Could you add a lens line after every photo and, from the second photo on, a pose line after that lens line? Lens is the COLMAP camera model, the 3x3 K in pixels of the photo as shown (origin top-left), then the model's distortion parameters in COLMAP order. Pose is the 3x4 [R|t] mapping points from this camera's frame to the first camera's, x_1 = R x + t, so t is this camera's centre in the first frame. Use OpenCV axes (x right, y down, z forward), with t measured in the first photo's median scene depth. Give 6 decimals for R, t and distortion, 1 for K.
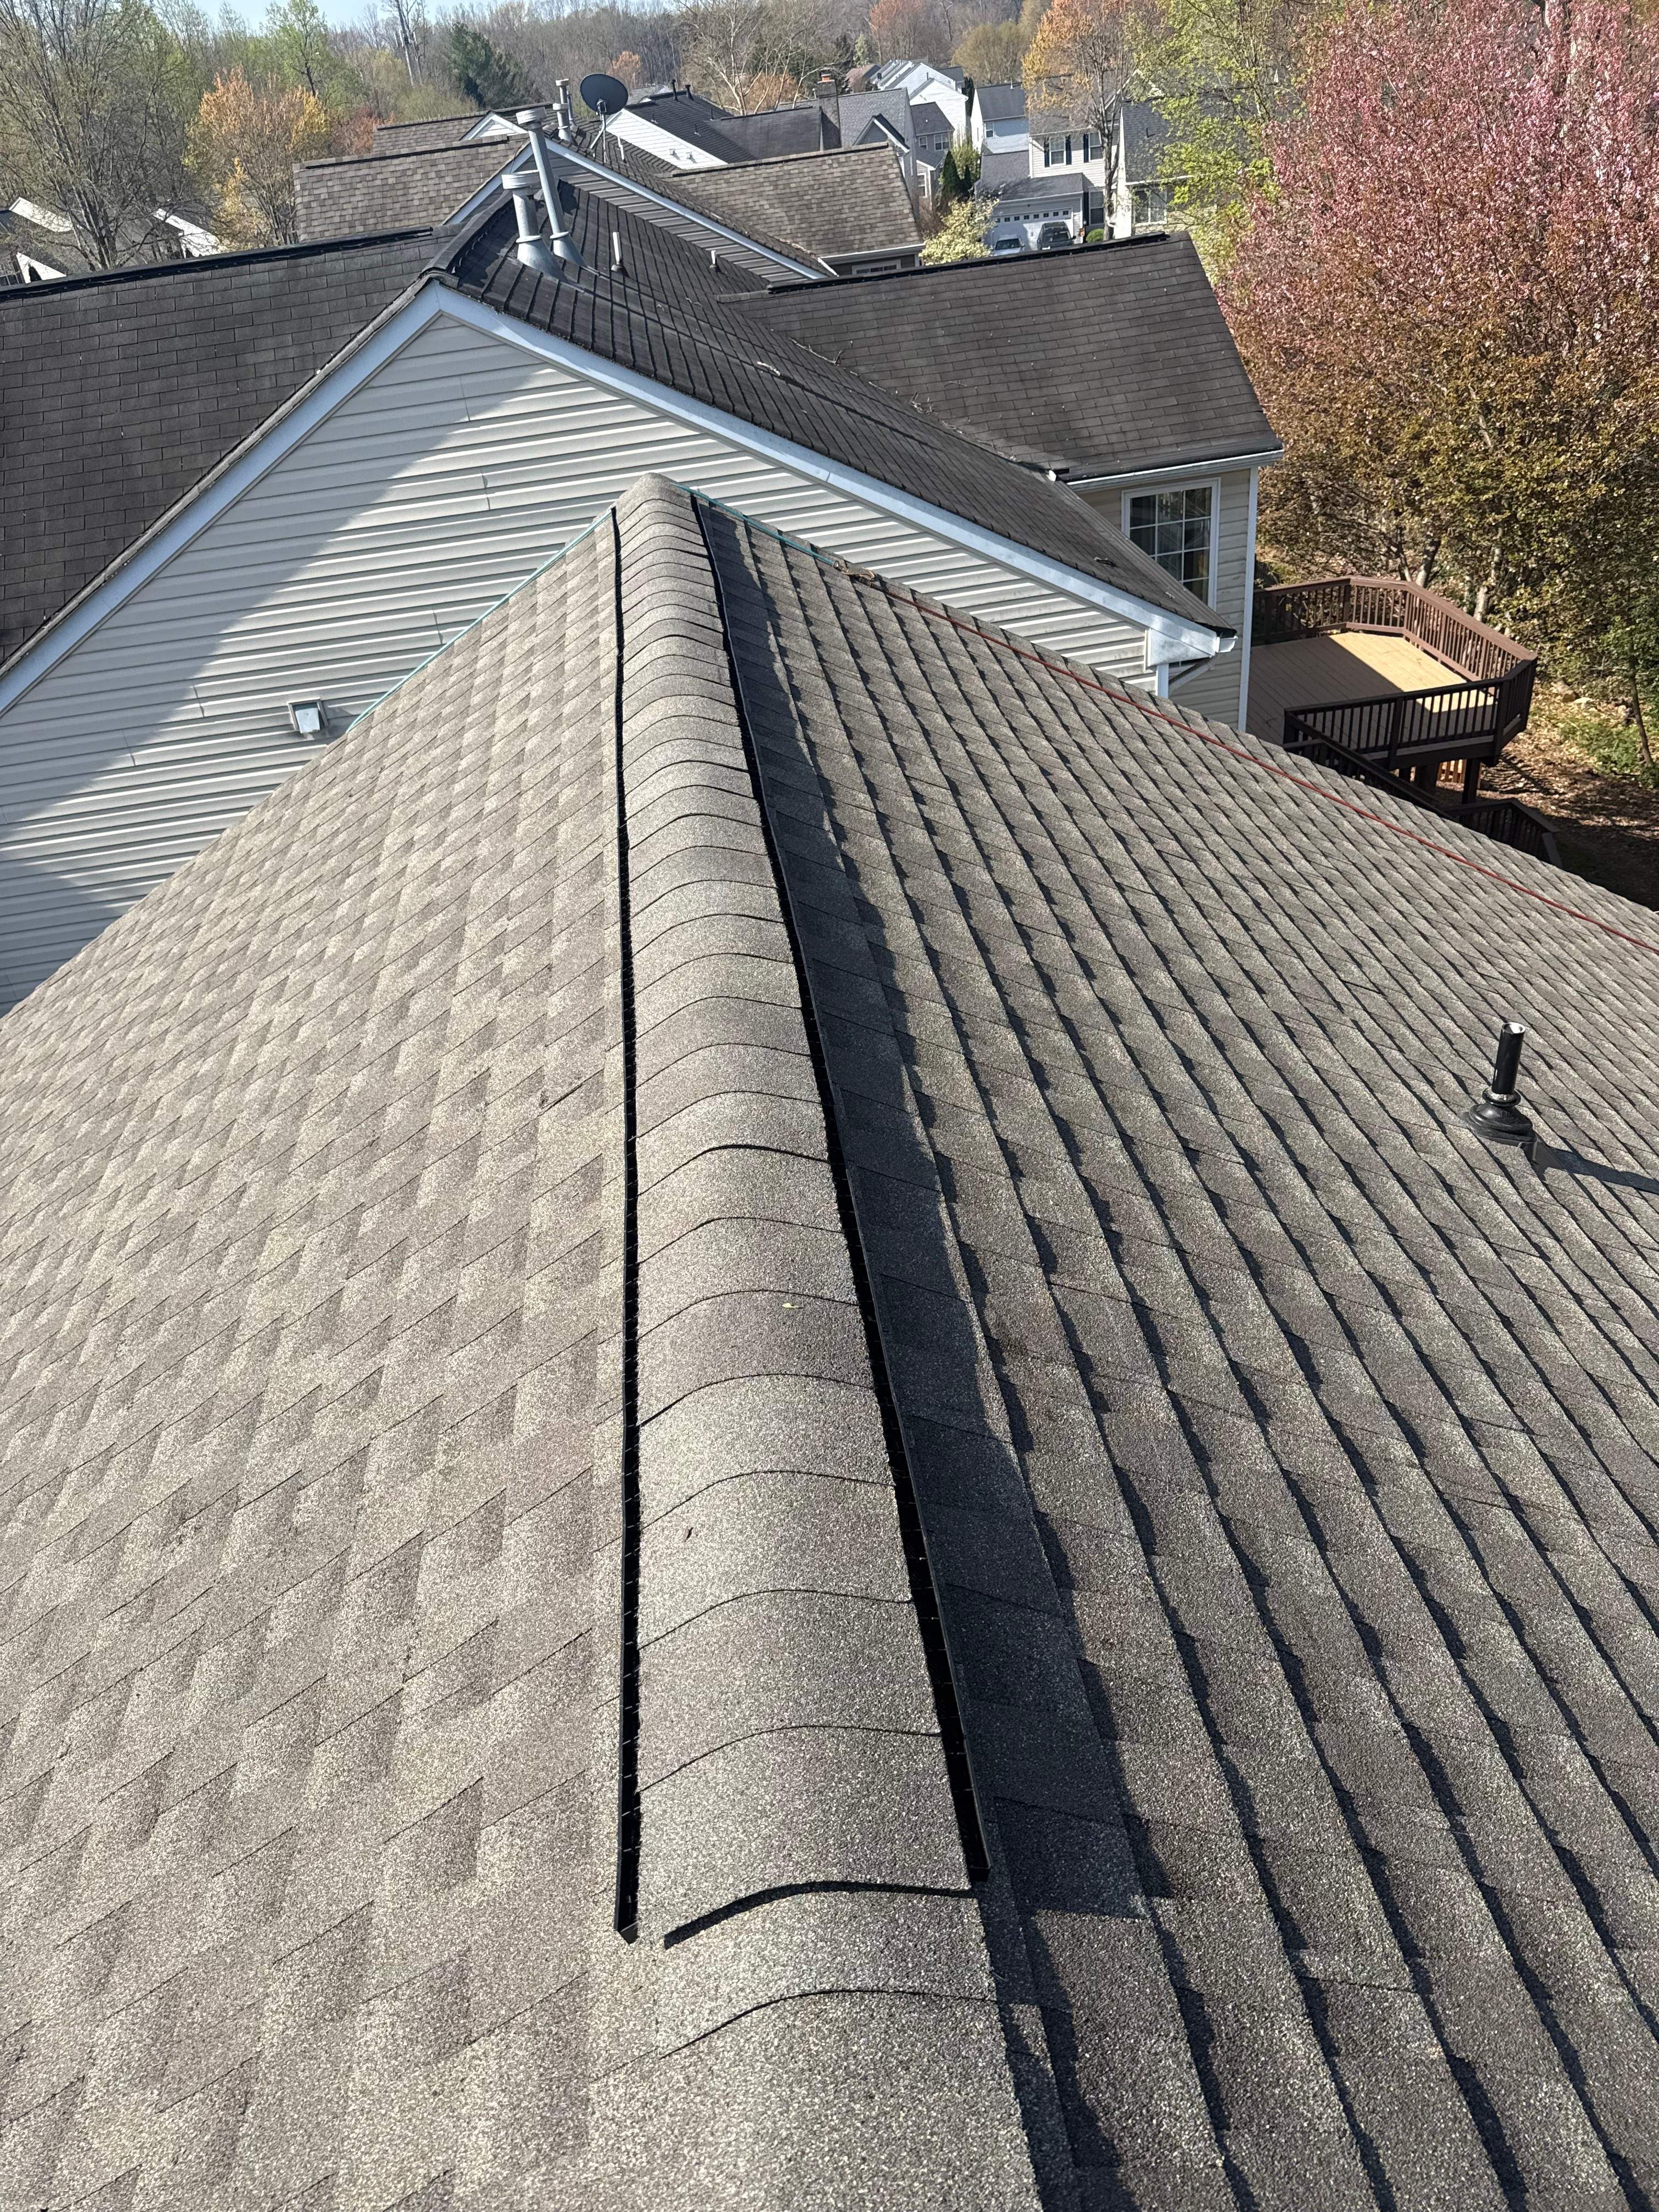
lens RADIAL K [[1591.8, 0, 795.0], [0, 1591.8, 1110.5], [0, 0, 1]] dist [0.005619, 0.001837]
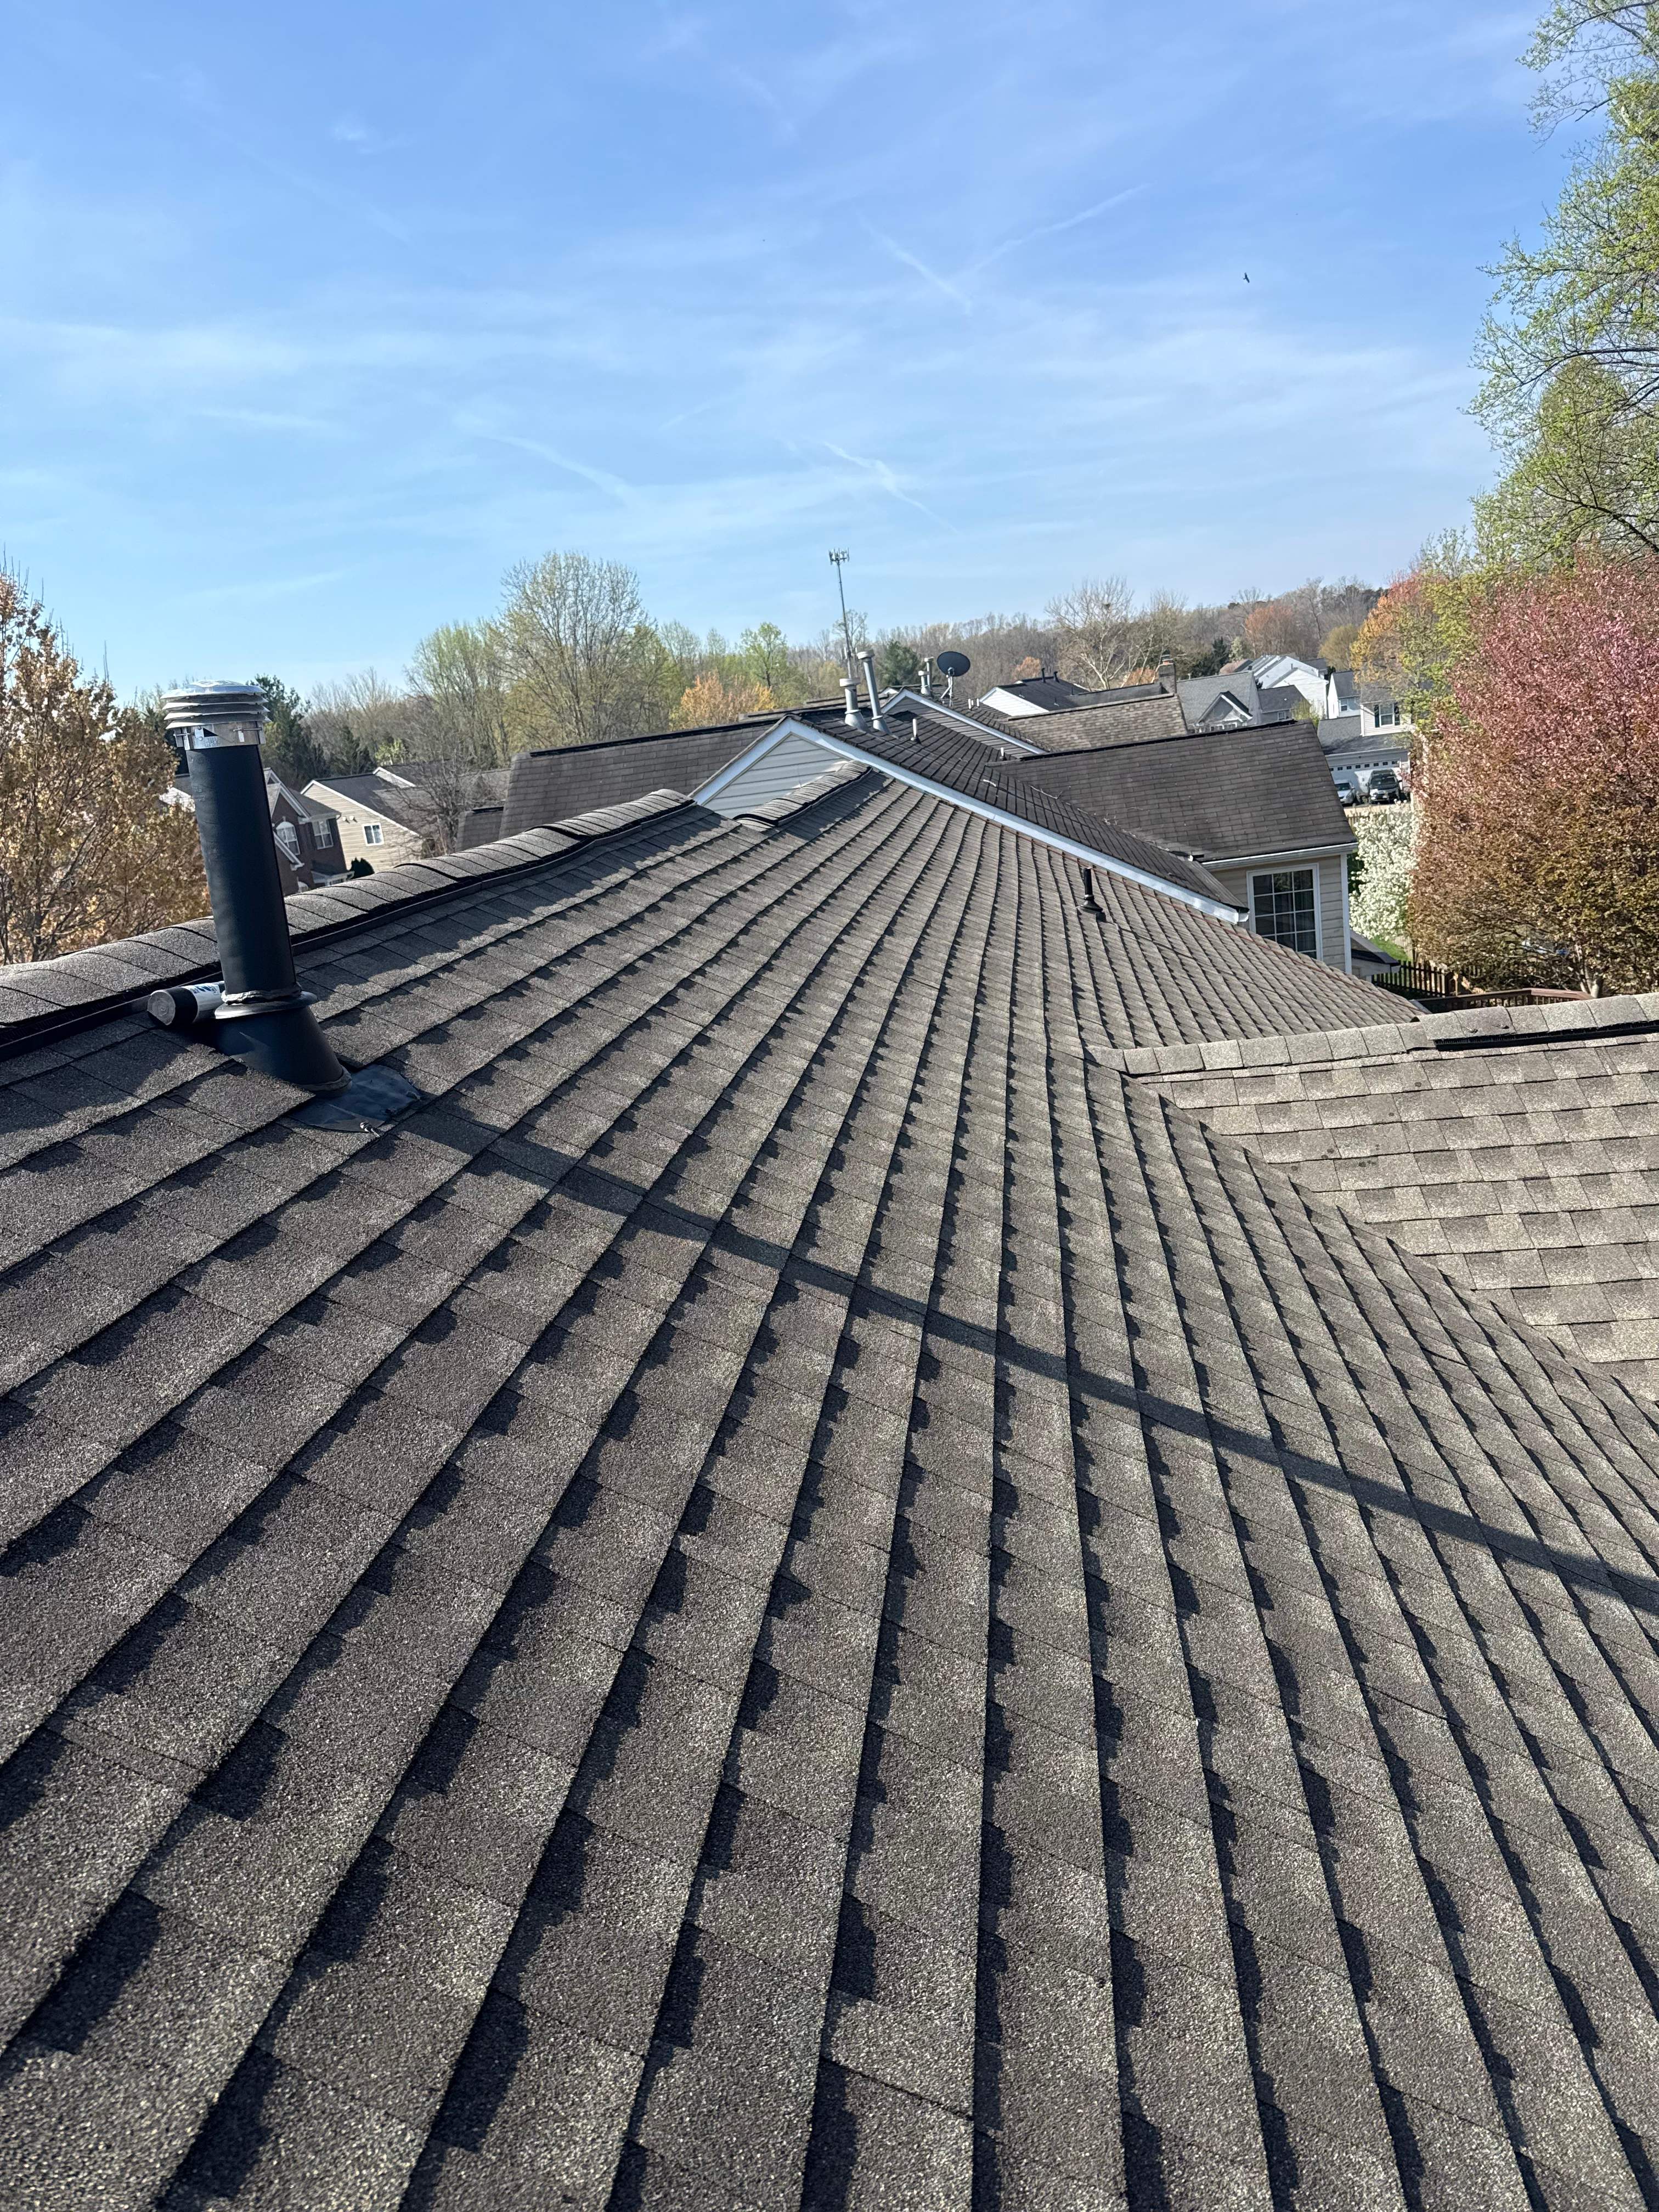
lens RADIAL K [[1546.1, 0, 829.5], [0, 1546.1, 1106.0], [0, 0, 1]] dist [0.194485, -0.327276]
pose [[0.977062, 0.039110, -0.209335, 0.066870], [-0.100951, 0.950587, -0.293588, 0.134828], [0.187509, 0.307986, 0.932730, -0.172117]]
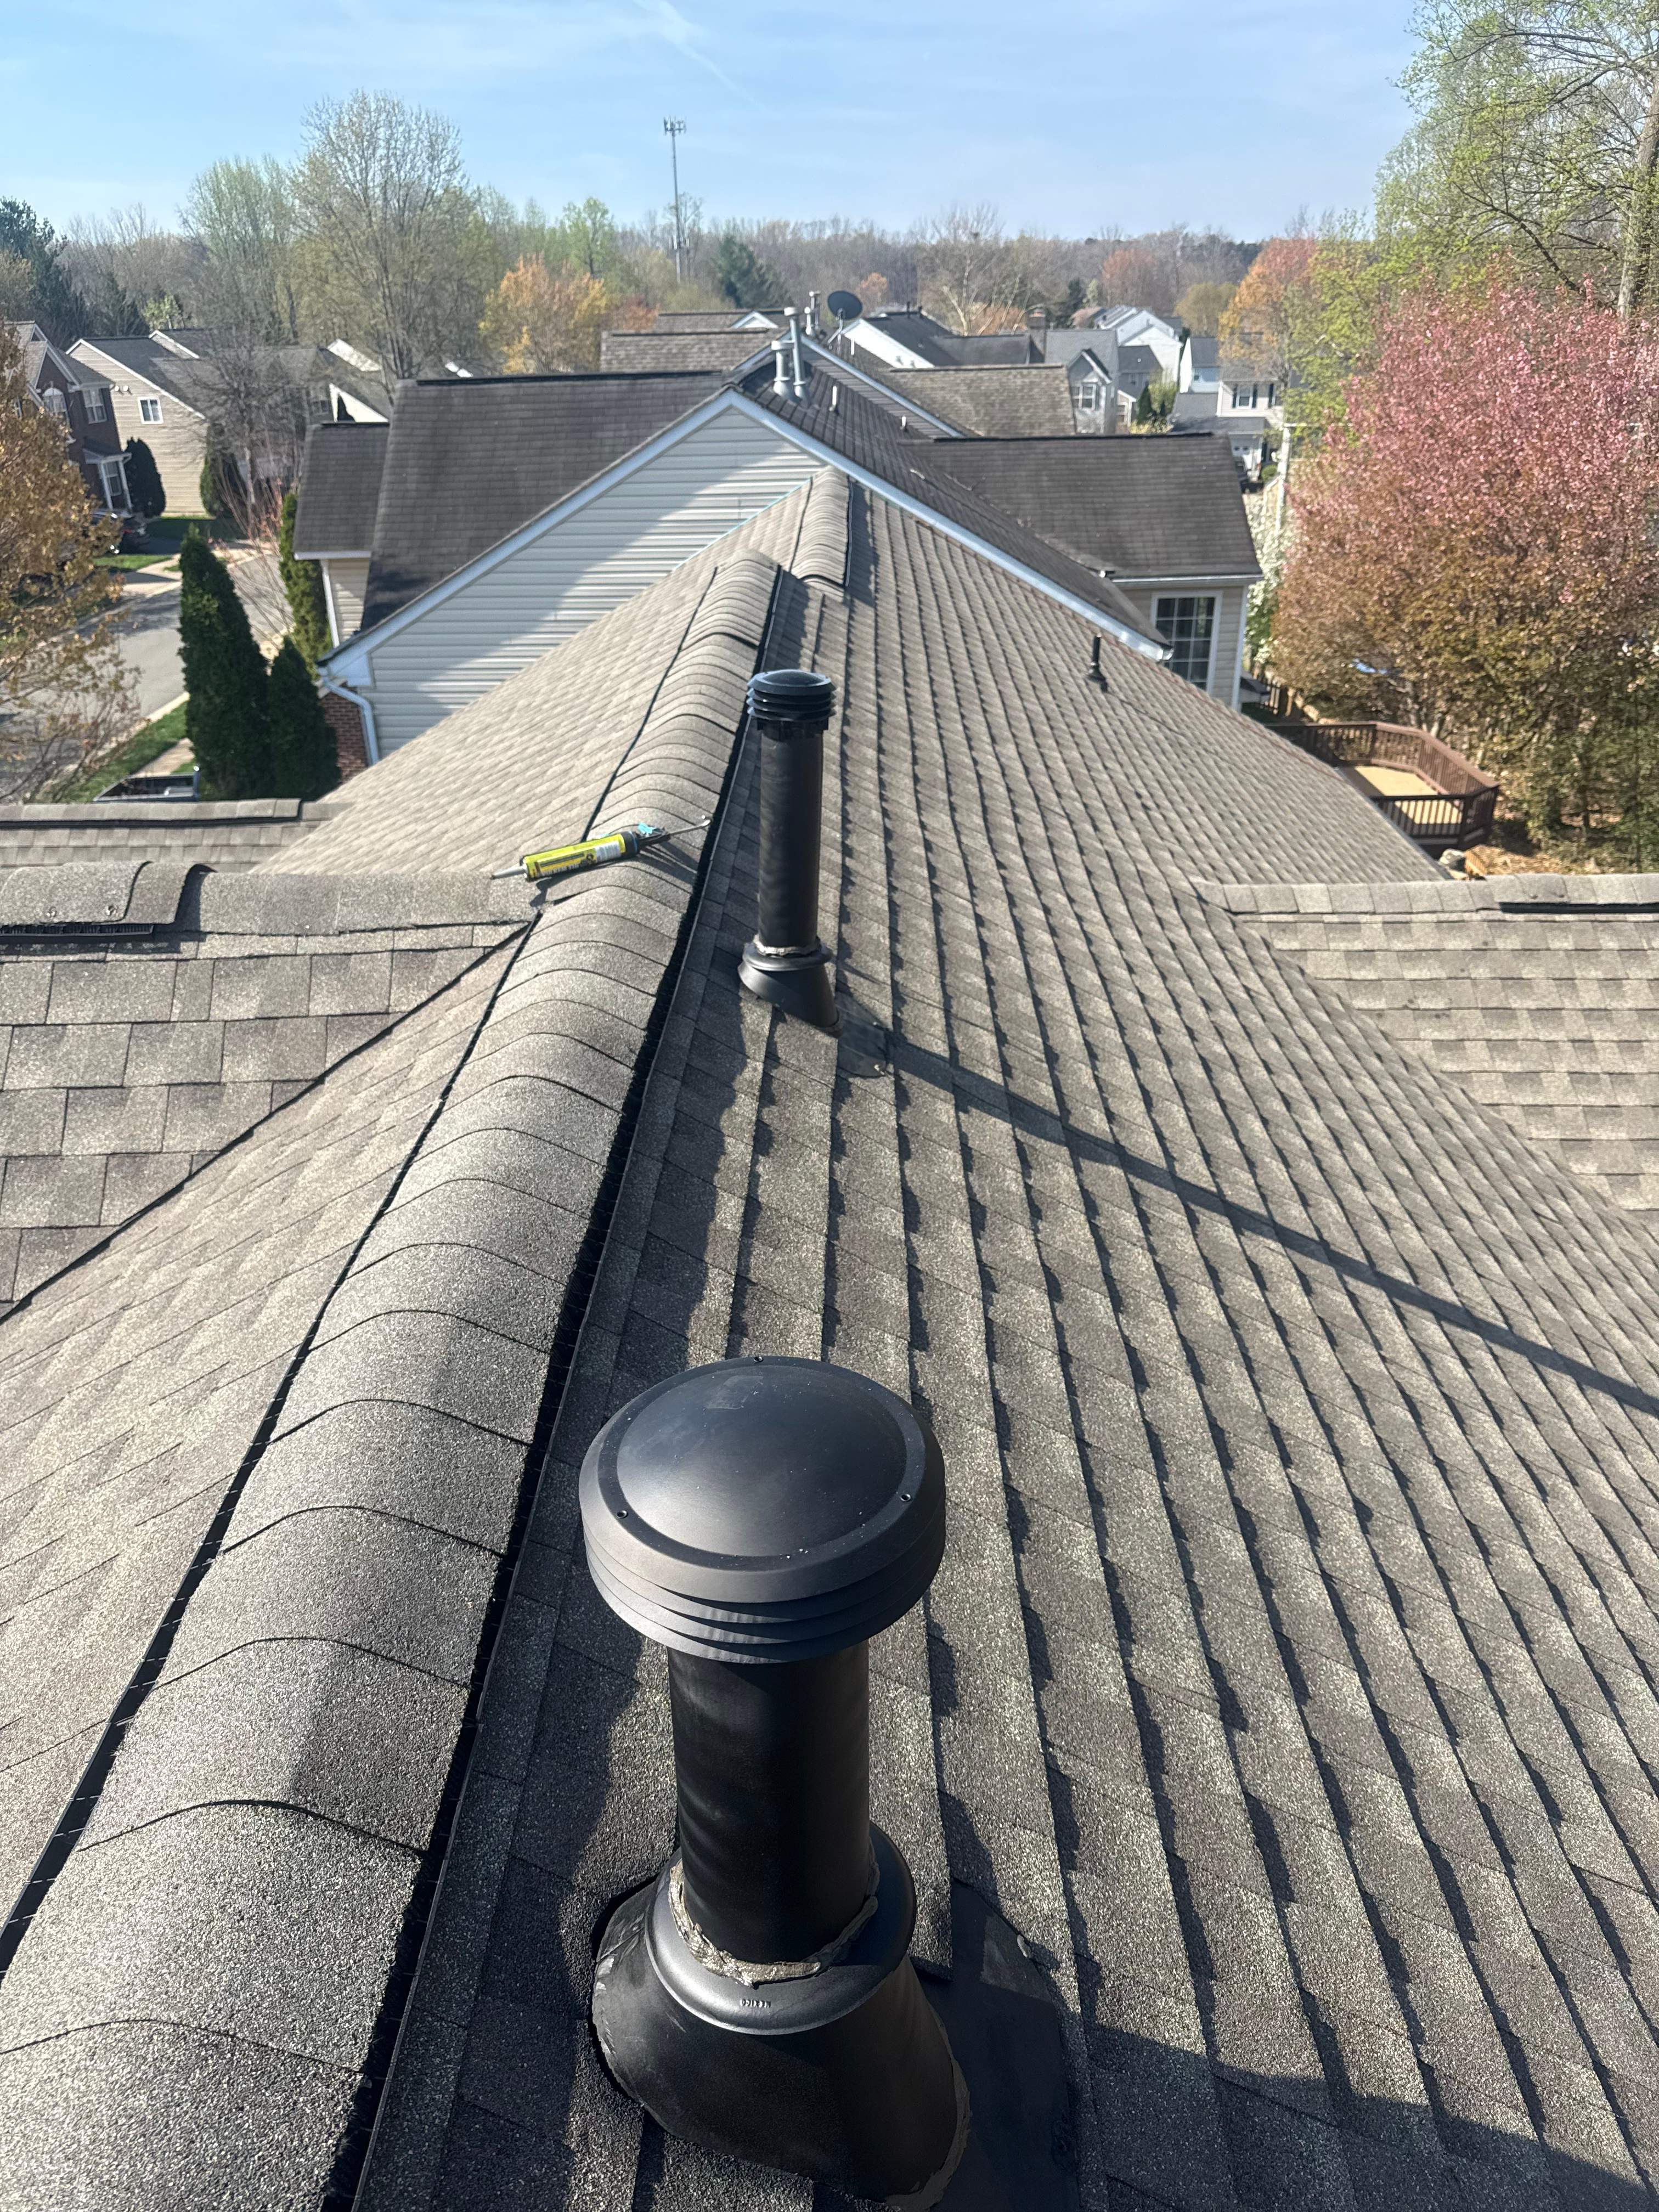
lens RADIAL K [[1578.8, 0, 817.7], [0, 1578.8, 1098.5], [0, 0, 1]] dist [0.046344, -0.051454]
pose [[0.988714, 0.134415, -0.066164, 0.028238], [-0.140869, 0.984429, -0.105142, 0.126569], [0.051001, 0.113276, 0.992254, -0.196055]]
